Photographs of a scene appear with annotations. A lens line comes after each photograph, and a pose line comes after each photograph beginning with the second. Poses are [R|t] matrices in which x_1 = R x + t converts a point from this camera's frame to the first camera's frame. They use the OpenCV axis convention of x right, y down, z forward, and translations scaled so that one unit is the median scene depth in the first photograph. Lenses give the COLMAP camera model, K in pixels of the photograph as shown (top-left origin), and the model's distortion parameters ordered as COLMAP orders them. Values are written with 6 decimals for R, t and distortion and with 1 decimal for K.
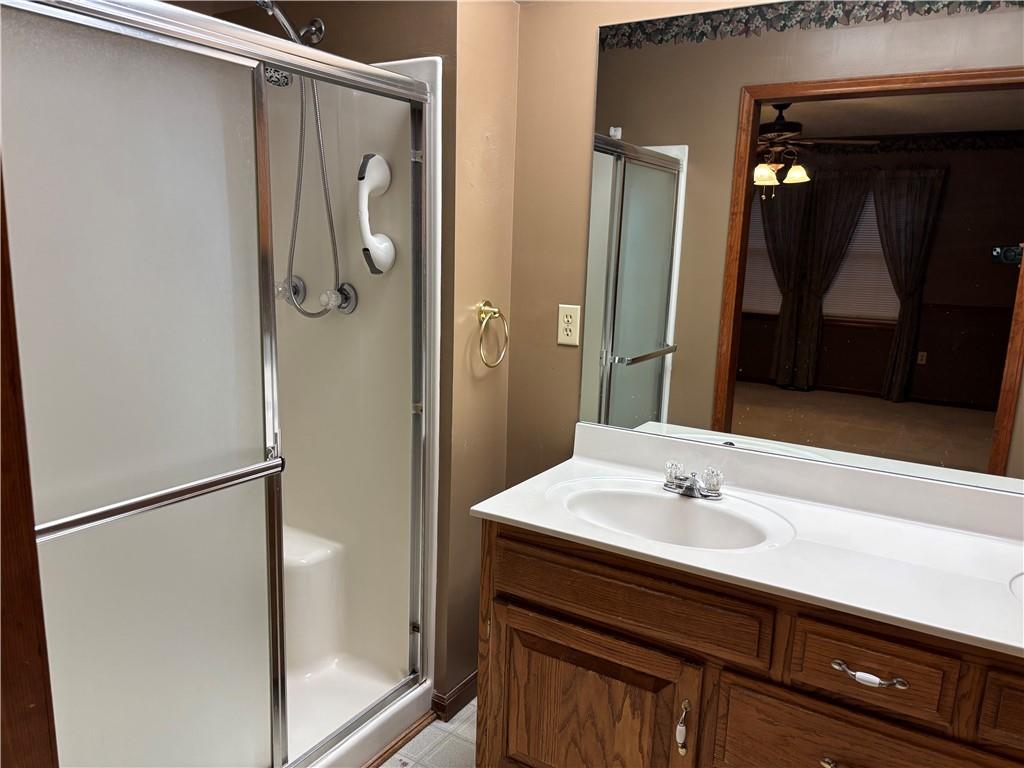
lens RADIAL K [[762.5, 0, 514.3], [0, 762.5, 383.2], [0, 0, 1]] dist [0.014635, -0.022938]
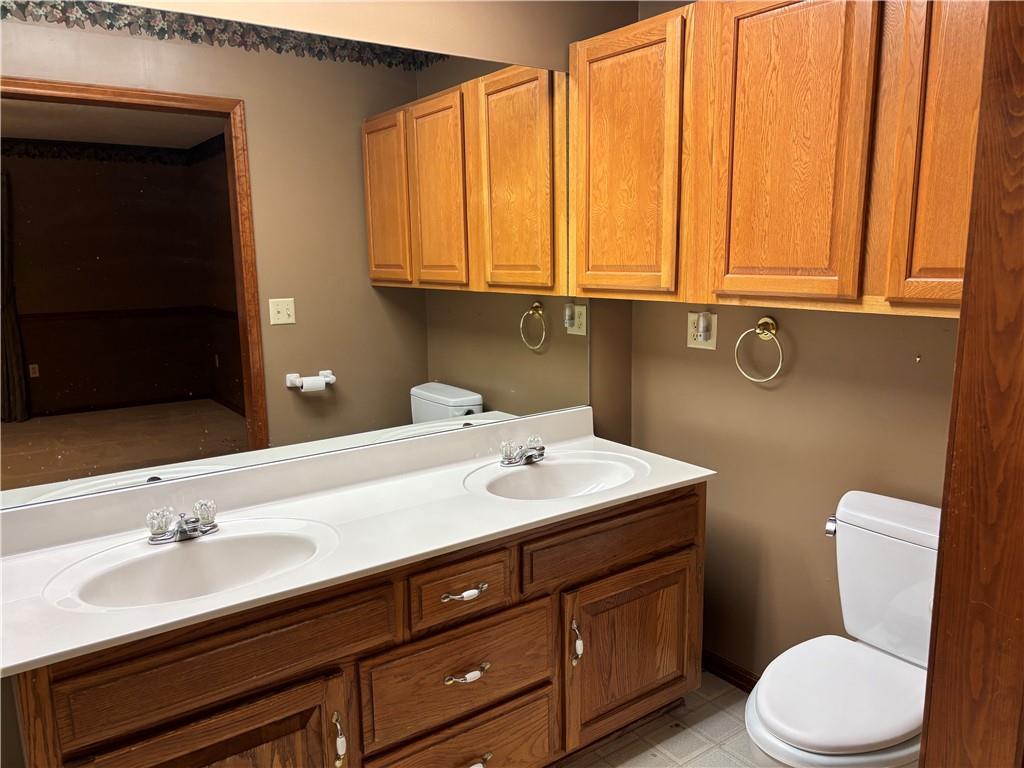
lens RADIAL K [[762.5, 0, 492.7], [0, 762.5, 392.2], [0, 0, 1]] dist [0.014635, -0.022938]
pose [[0.392842, -0.204114, 0.896667, -0.473392], [0.202838, 0.970274, 0.132003, -0.079509], [-0.896957, 0.130022, 0.422567, 0.309186]]
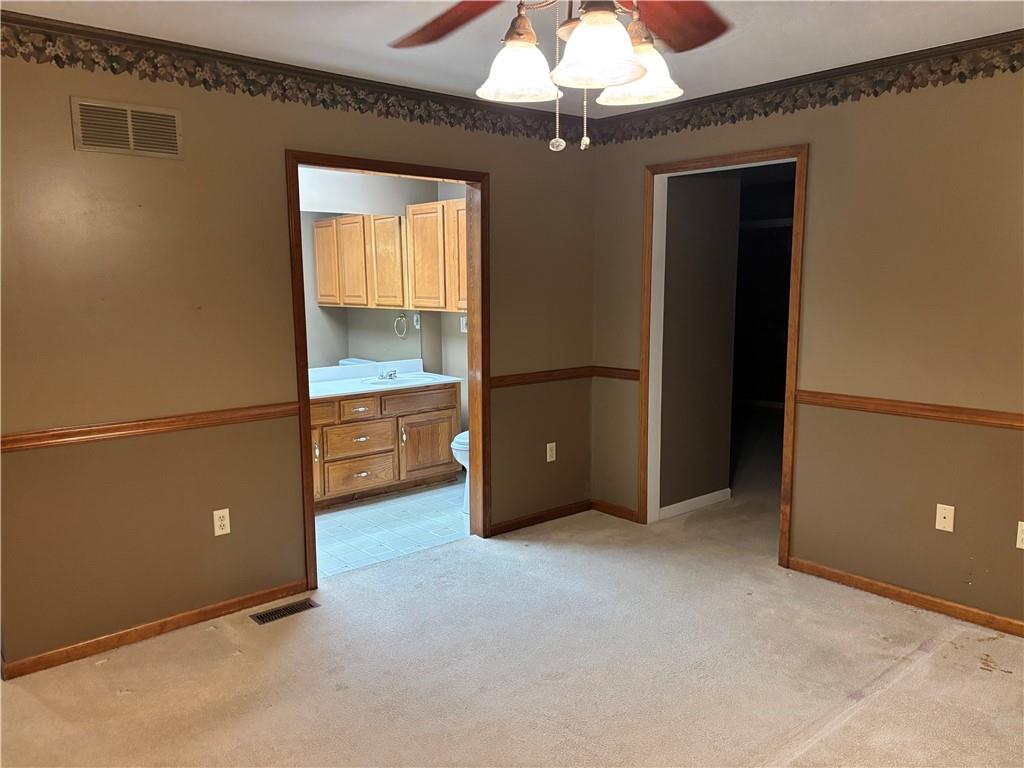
lens RADIAL K [[762.5, 0, 517.6], [0, 762.5, 390.2], [0, 0, 1]] dist [0.014635, -0.022938]
pose [[0.276091, -0.172051, 0.945607, -2.245009], [0.196582, 0.973157, 0.119668, 0.003741], [-0.940813, 0.152850, 0.302502, -0.674810]]
